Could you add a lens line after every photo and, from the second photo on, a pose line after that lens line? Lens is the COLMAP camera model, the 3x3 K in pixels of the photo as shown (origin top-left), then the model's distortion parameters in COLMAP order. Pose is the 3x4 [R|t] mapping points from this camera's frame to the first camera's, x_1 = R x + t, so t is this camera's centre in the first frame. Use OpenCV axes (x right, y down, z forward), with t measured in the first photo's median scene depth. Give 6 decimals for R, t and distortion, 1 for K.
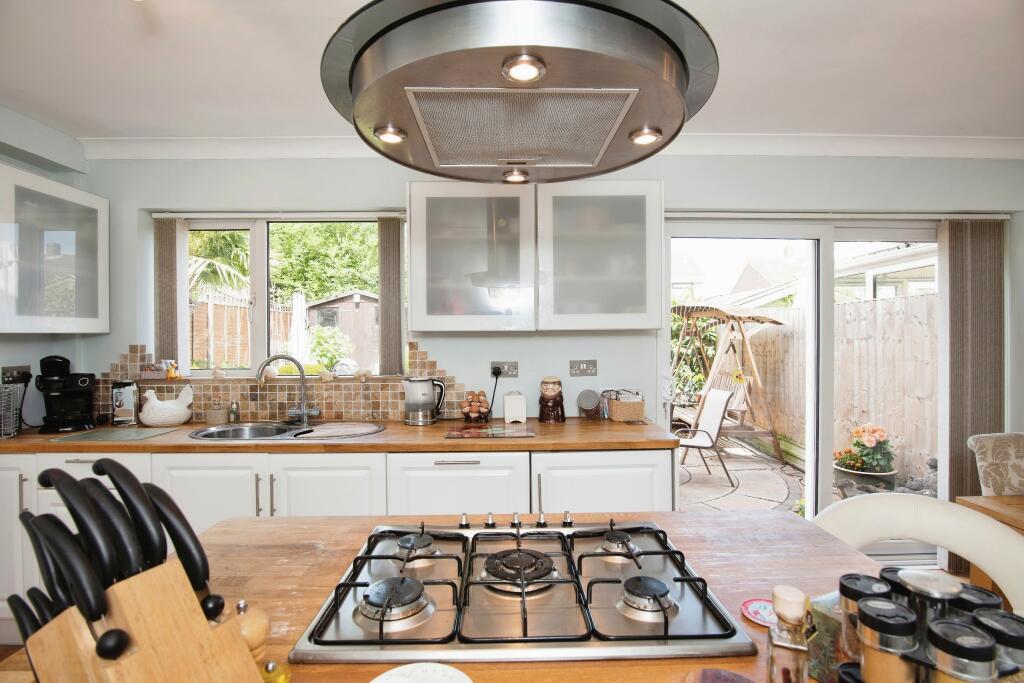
lens RADIAL K [[498.2, 0, 511.3], [0, 498.2, 337.4], [0, 0, 1]] dist [-0.020445, -0.000168]
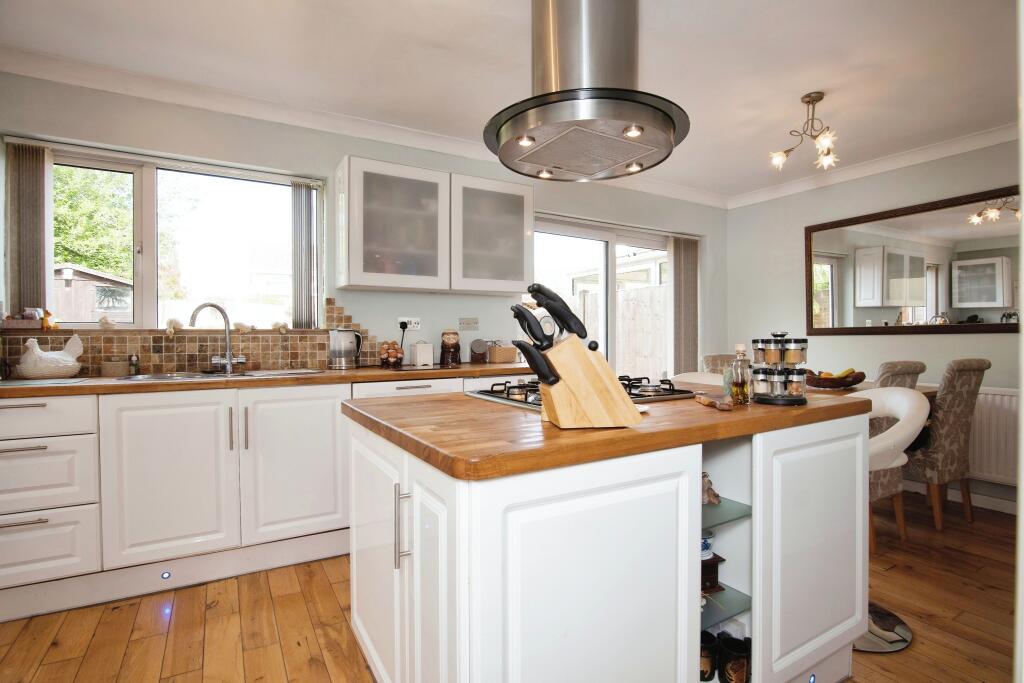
lens RADIAL K [[498.2, 0, 510.7], [0, 498.2, 342.0], [0, 0, 1]] dist [-0.020445, -0.000168]
pose [[0.871135, -0.002655, 0.491036, -0.394012], [-0.003542, 0.999925, 0.011690, 0.093650], [-0.491031, -0.011923, 0.871061, -0.170232]]
